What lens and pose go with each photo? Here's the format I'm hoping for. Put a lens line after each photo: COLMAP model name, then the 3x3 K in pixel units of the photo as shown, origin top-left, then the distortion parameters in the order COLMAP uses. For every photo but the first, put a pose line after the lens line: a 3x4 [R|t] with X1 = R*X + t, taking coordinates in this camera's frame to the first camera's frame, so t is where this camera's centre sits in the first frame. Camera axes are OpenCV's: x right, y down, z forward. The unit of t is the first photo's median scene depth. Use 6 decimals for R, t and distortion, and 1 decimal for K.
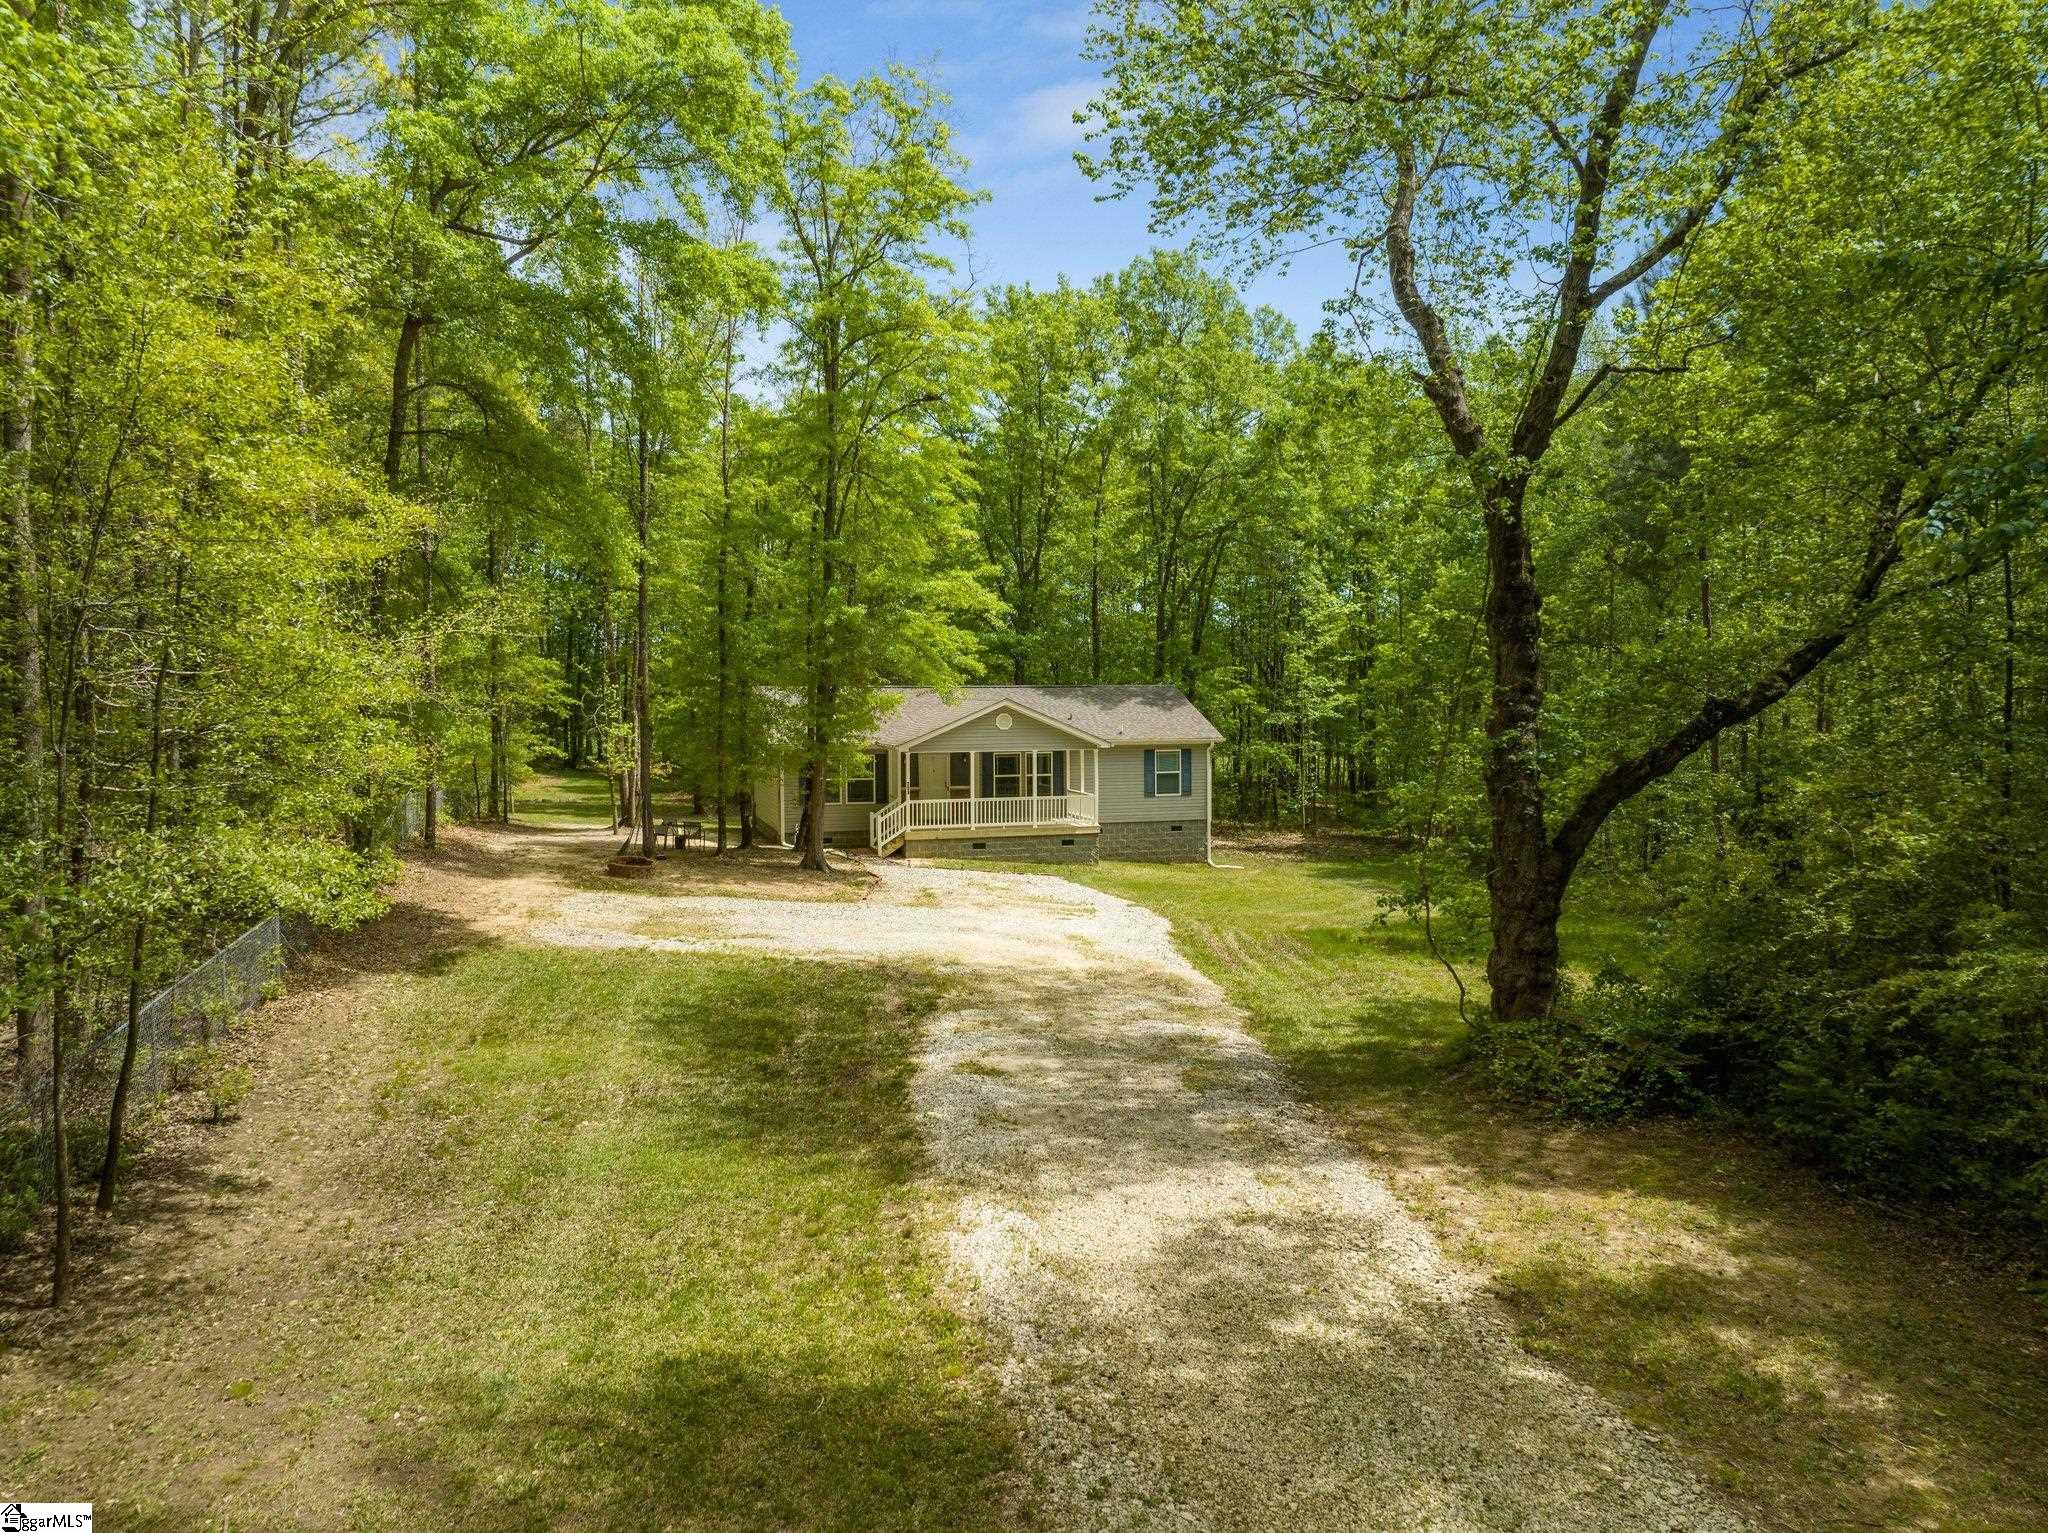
lens RADIAL K [[1456.5, 0, 1024.3], [0, 1456.5, 767.5], [0, 0, 1]] dist [-0.008367, -0.002816]
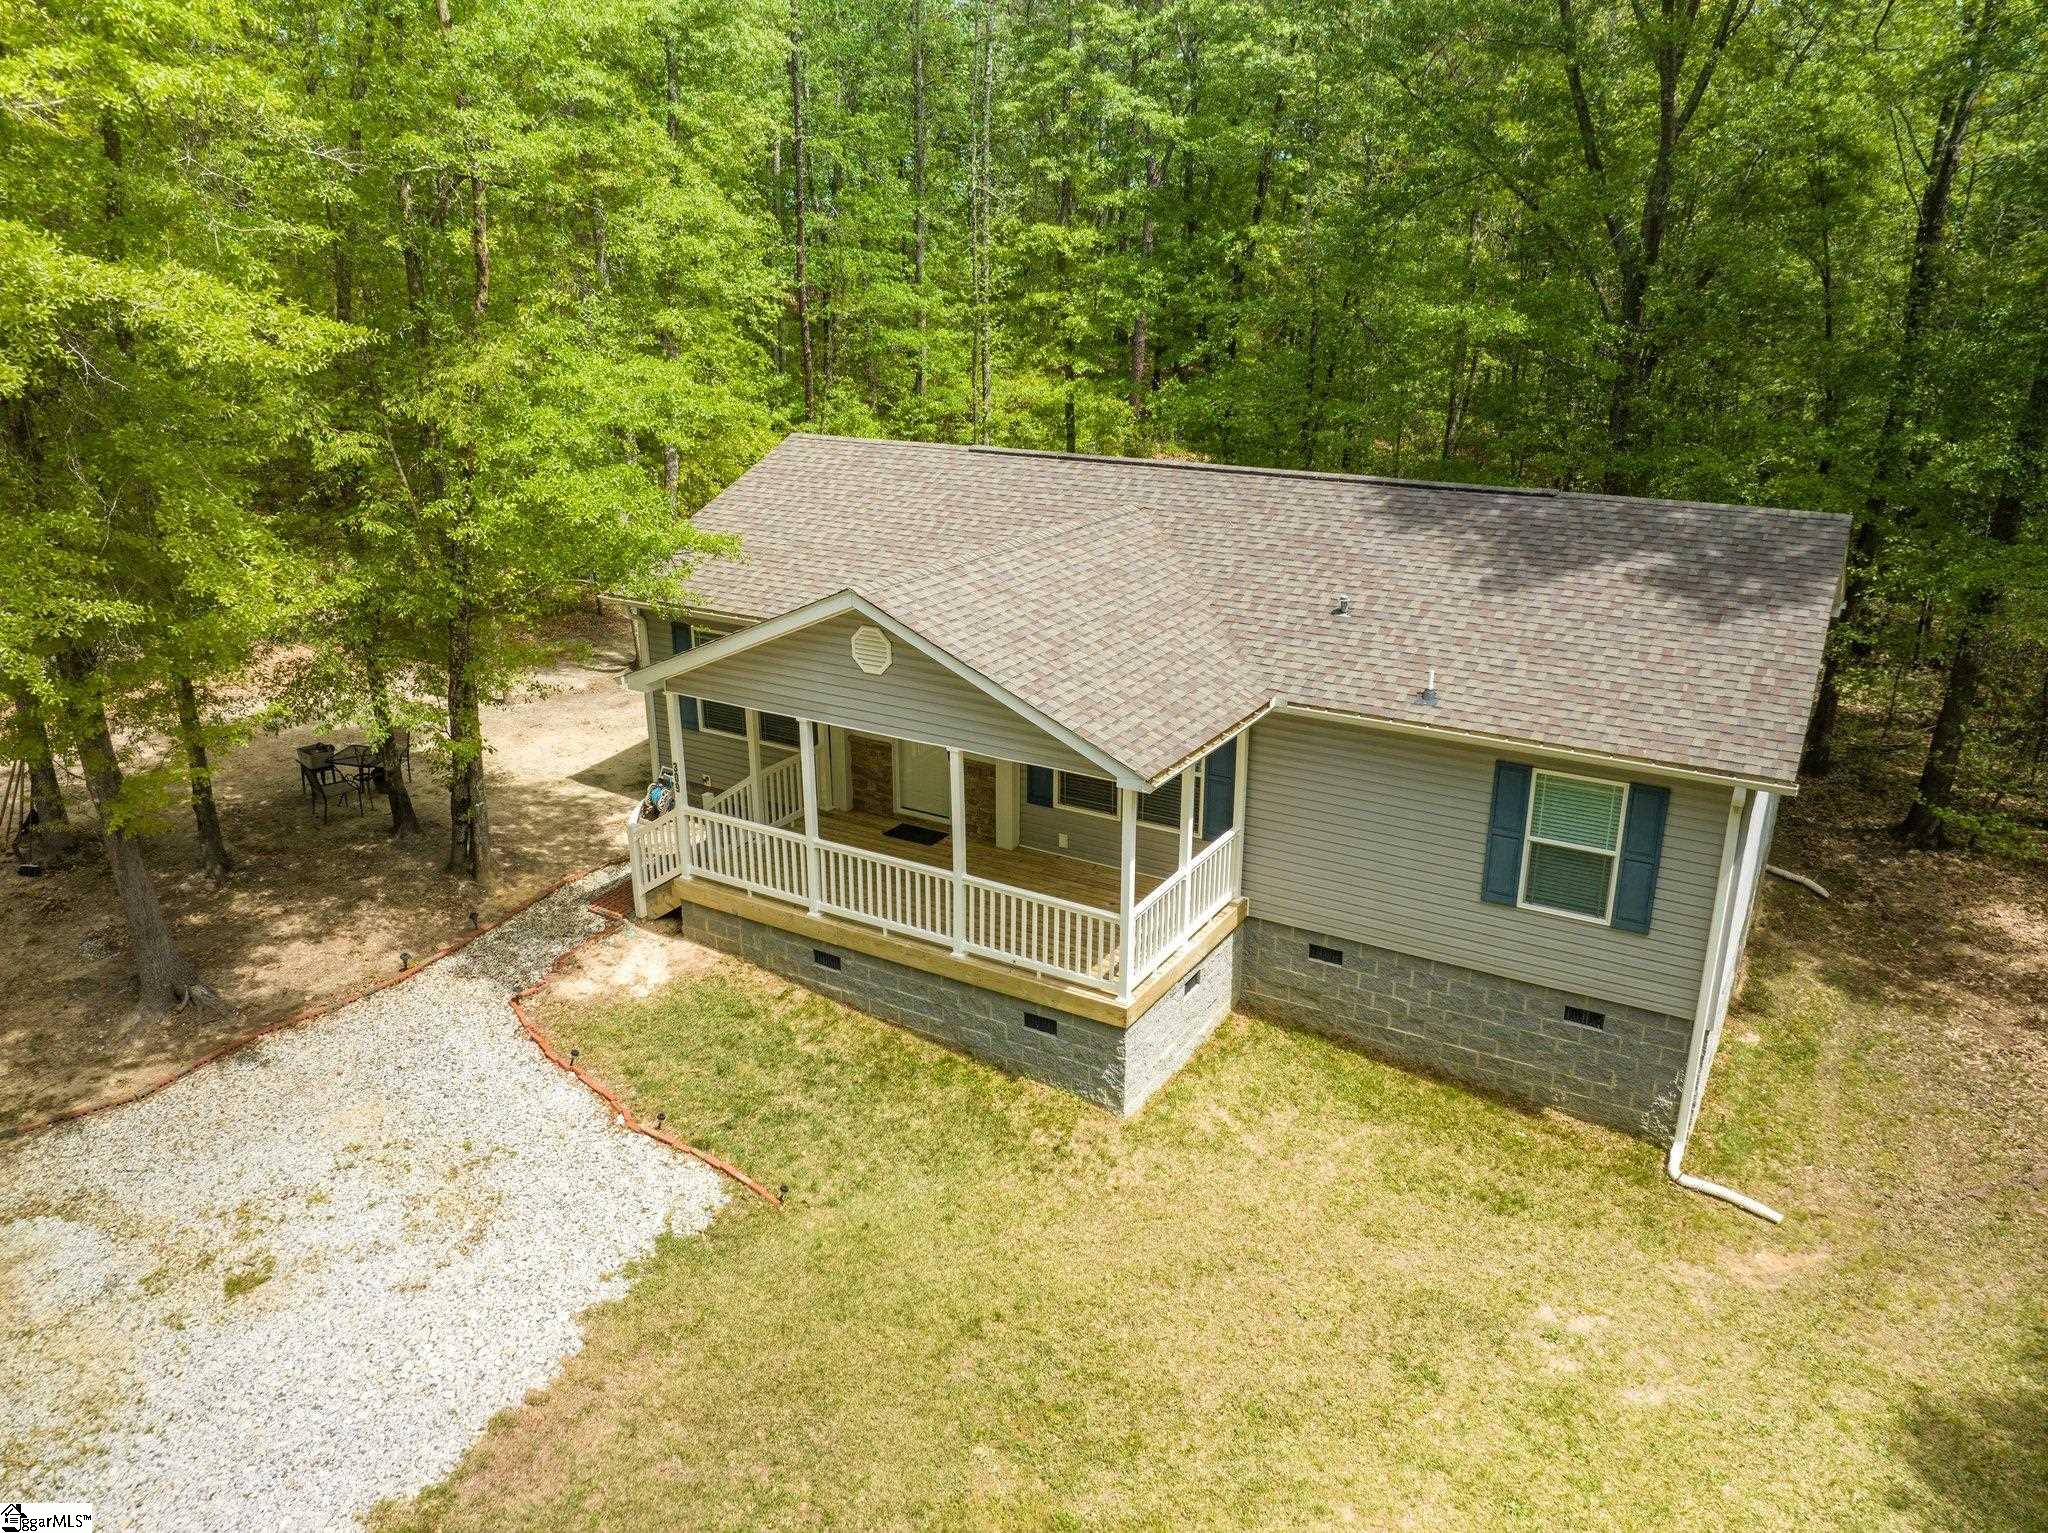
lens RADIAL K [[1456.5, 0, 1023.1], [0, 1456.5, 763.3], [0, 0, 1]] dist [-0.008367, -0.002816]
pose [[0.686747, 0.250667, -0.682309, 0.244433], [-0.051748, 0.953137, 0.298079, -0.107840], [0.725052, -0.169397, 0.667536, 0.780176]]
